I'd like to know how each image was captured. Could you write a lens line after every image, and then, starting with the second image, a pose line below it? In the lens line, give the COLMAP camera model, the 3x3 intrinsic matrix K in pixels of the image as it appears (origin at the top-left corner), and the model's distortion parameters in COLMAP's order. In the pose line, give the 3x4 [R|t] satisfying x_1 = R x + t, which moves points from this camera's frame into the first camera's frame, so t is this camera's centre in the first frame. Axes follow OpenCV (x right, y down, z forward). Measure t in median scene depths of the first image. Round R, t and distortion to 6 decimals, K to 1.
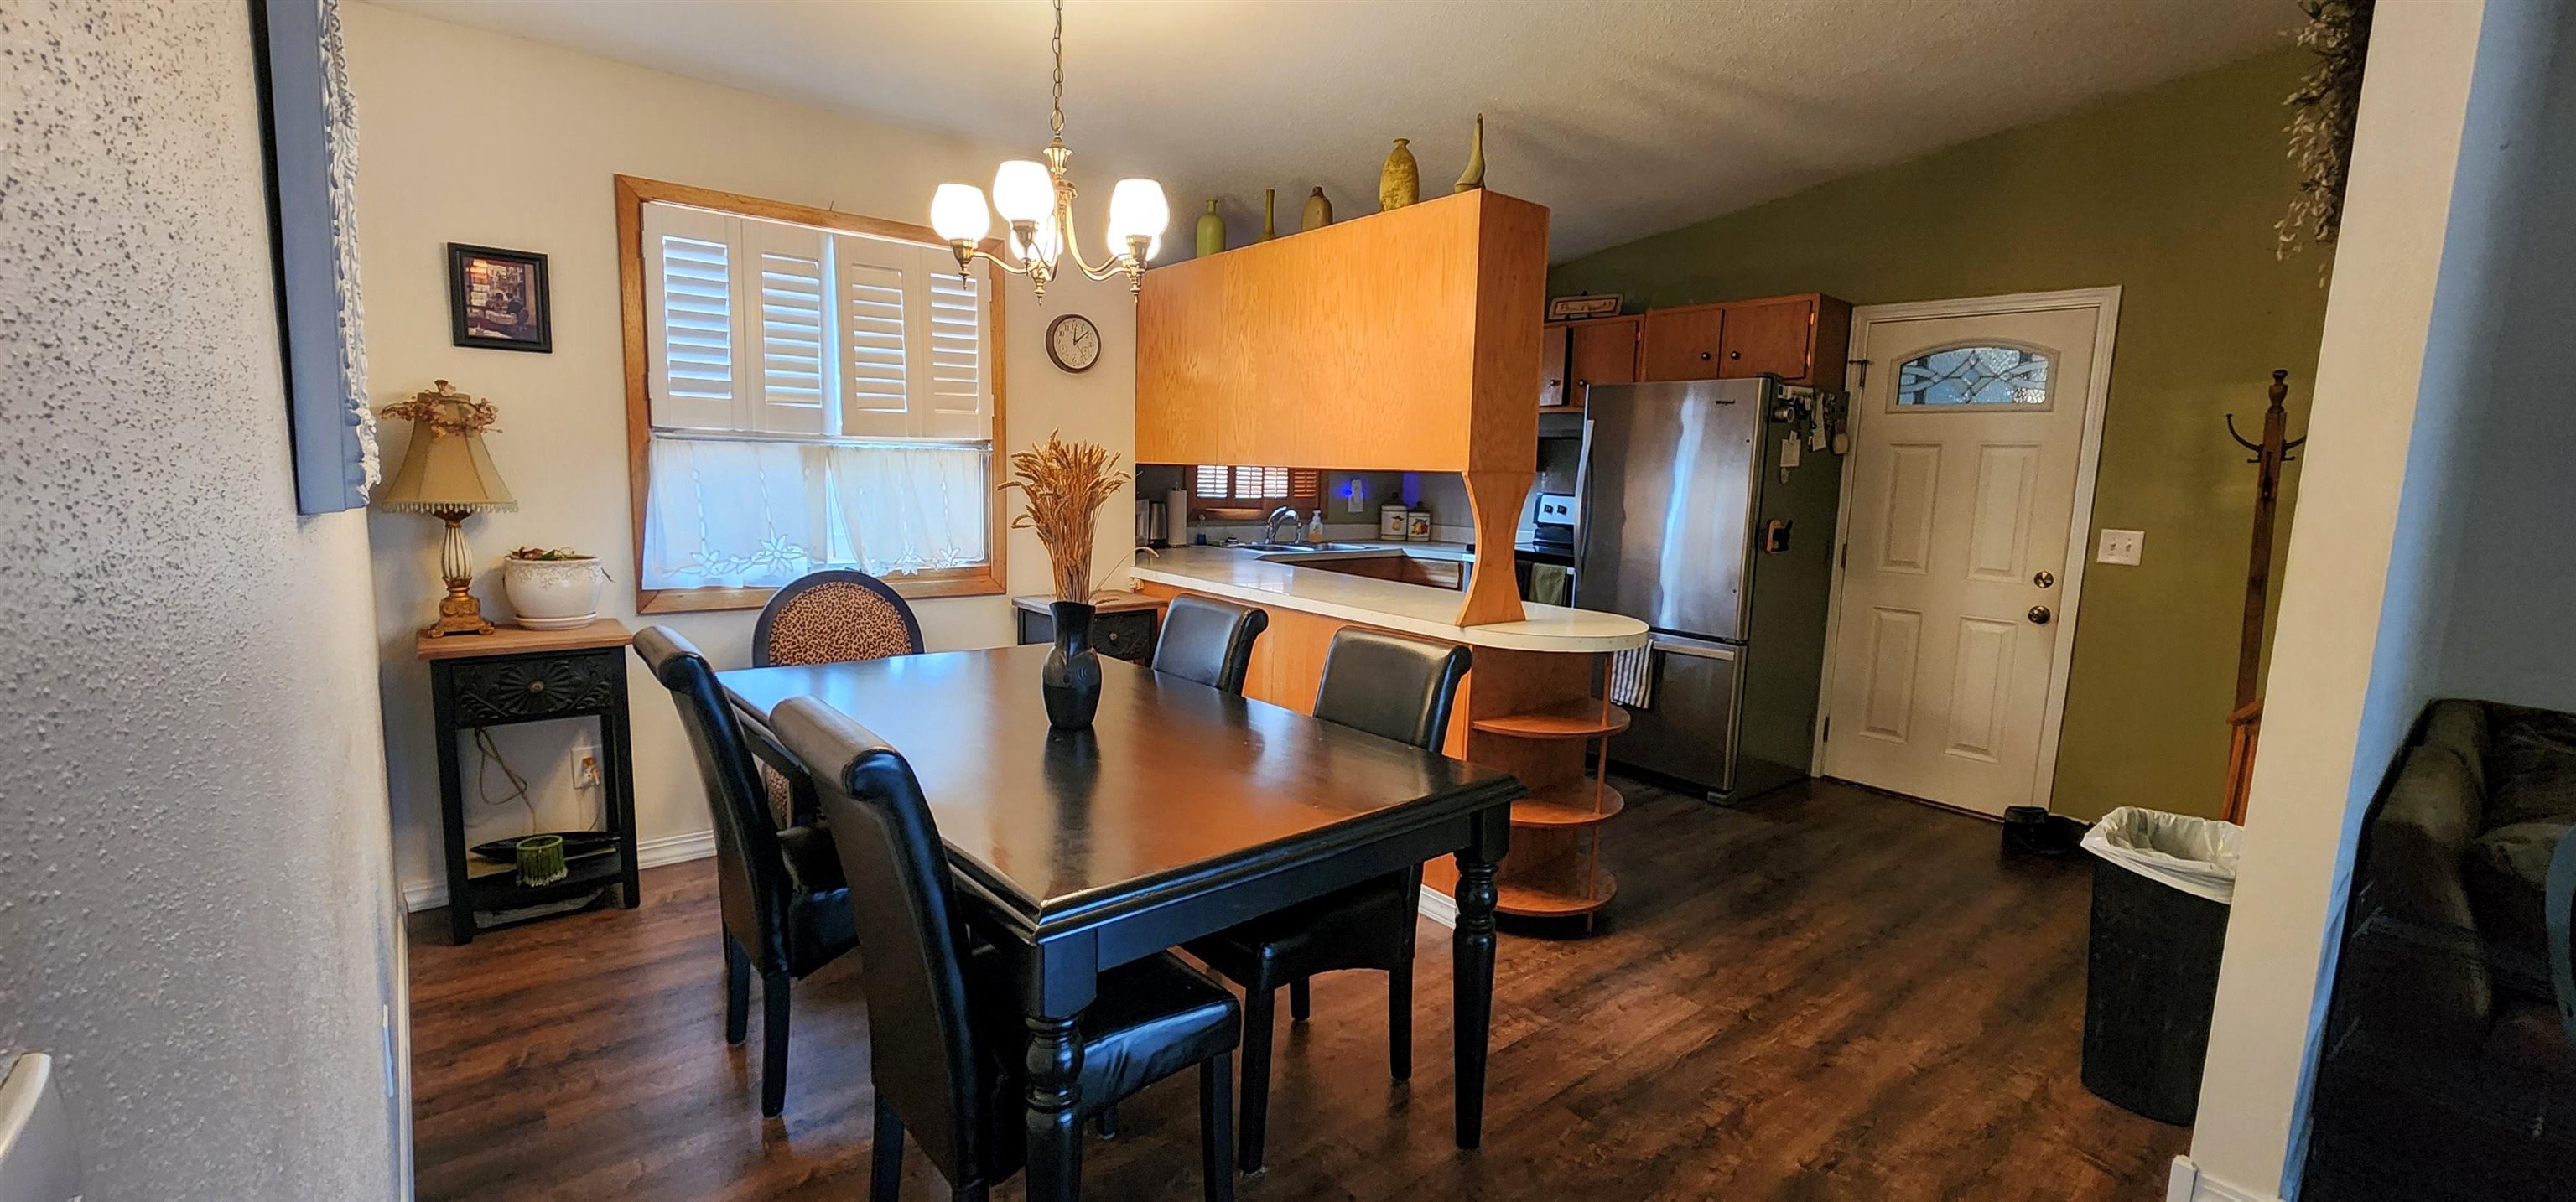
lens RADIAL K [[1045.4, 0, 1298.1], [0, 1045.4, 602.2], [0, 0, 1]] dist [-0.000717, -0.000124]
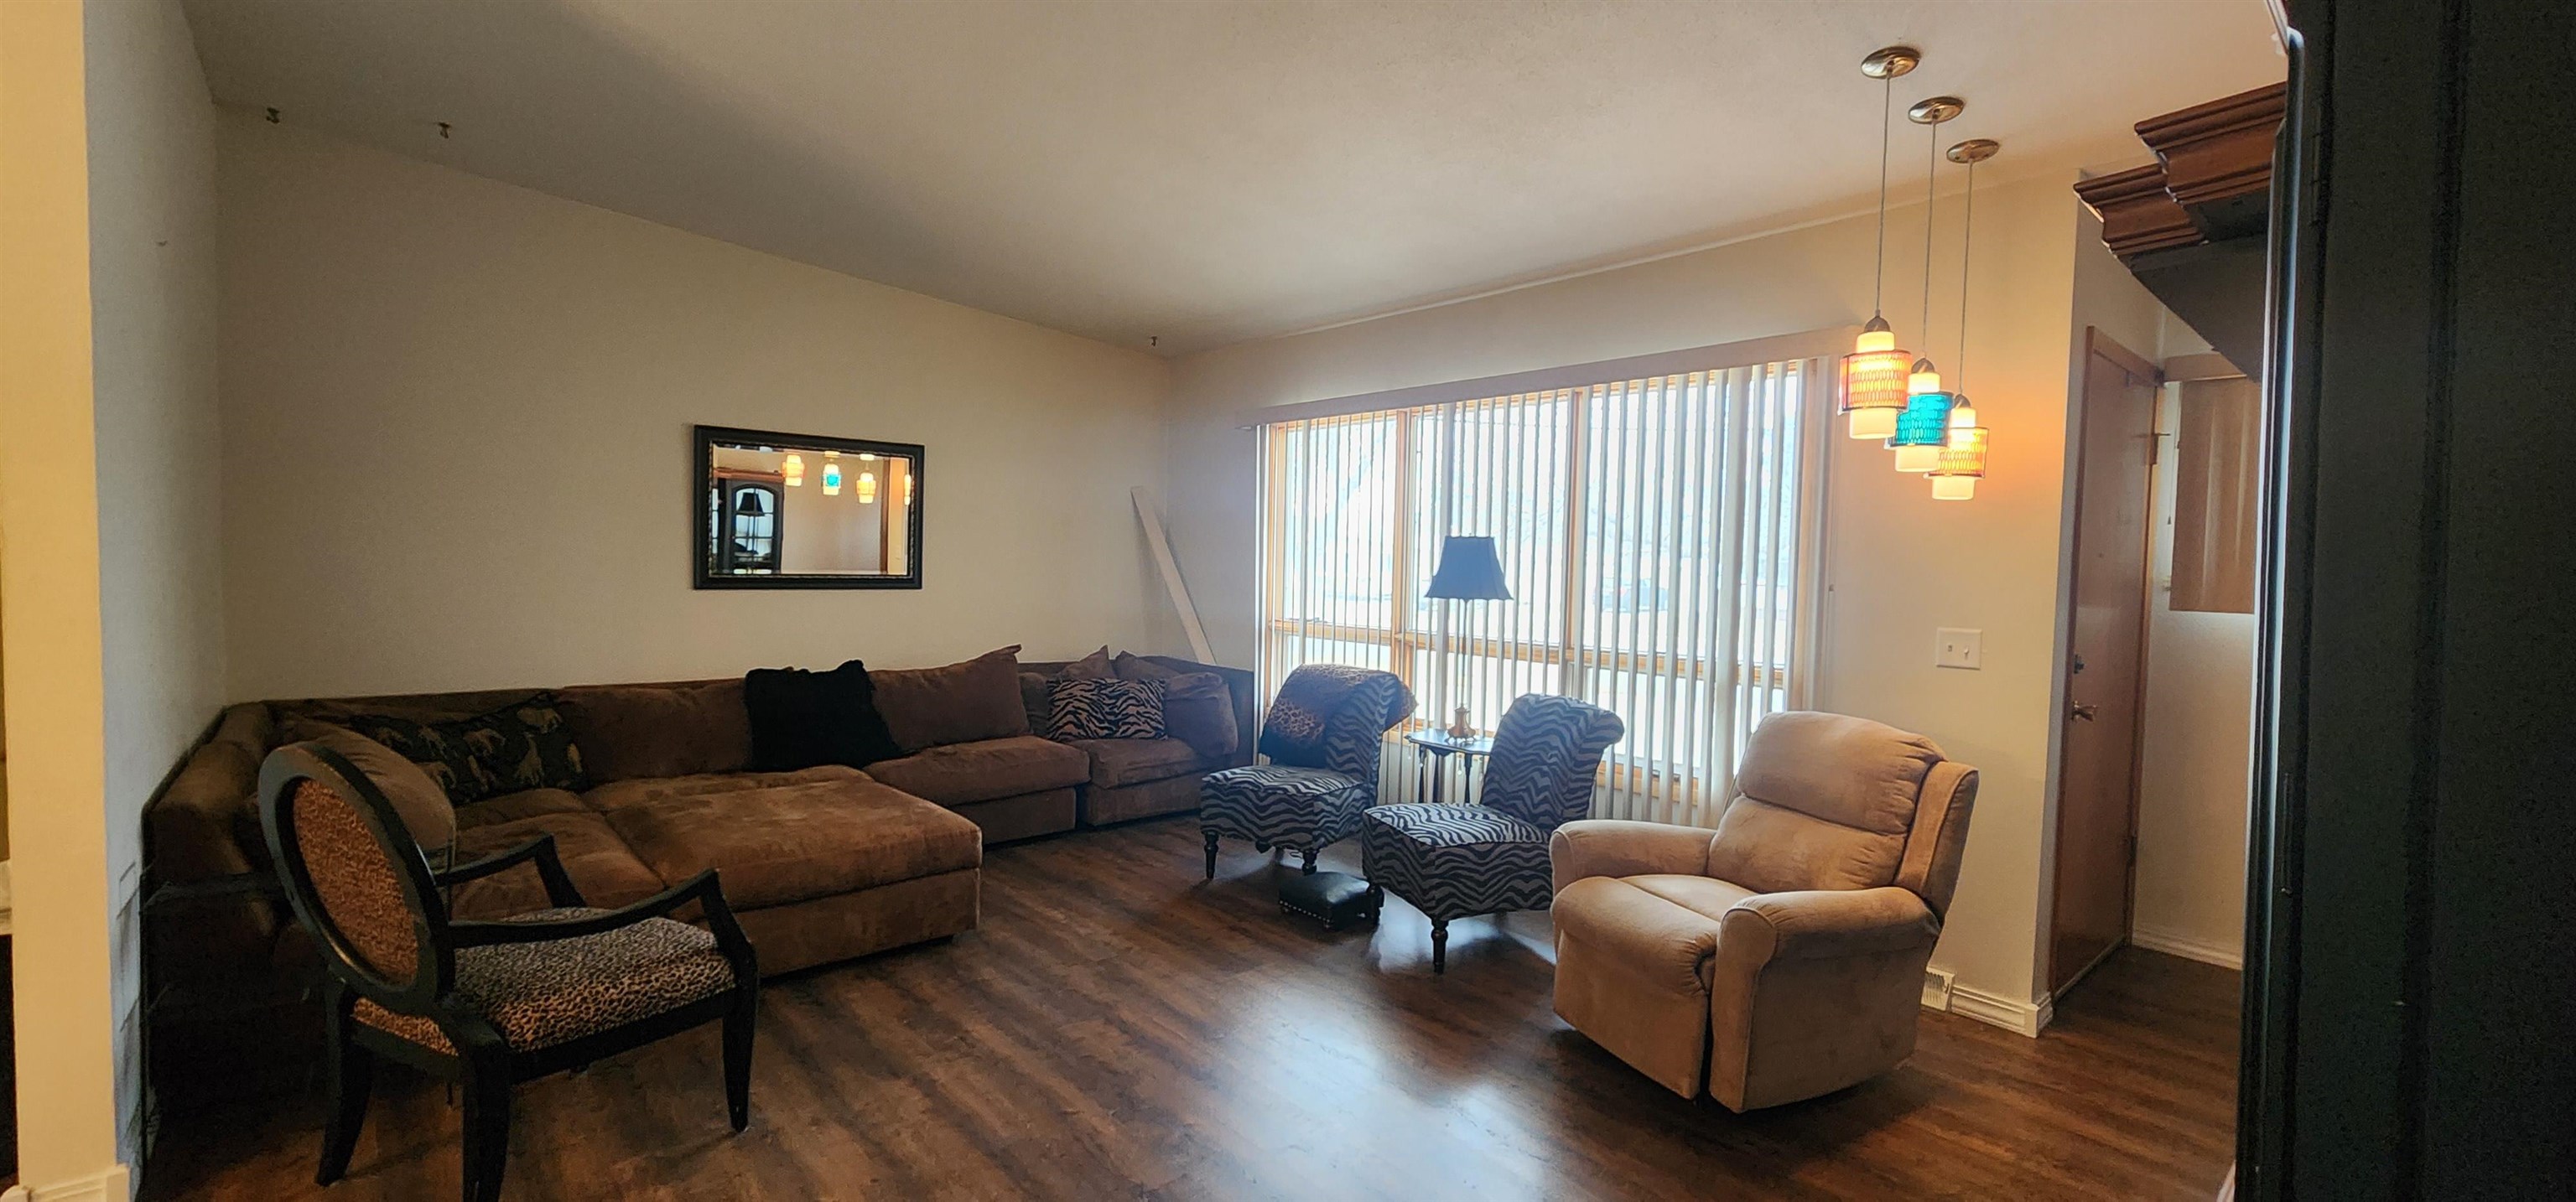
lens RADIAL K [[1061.8, 0, 1298.1], [0, 1061.8, 607.2], [0, 0, 1]] dist [-0.001239, -0.000029]
pose [[-0.019227, -0.079887, 0.996619, -0.076068], [0.110209, 0.990559, 0.081527, 0.016501], [-0.993722, 0.111403, -0.010241, -0.145200]]
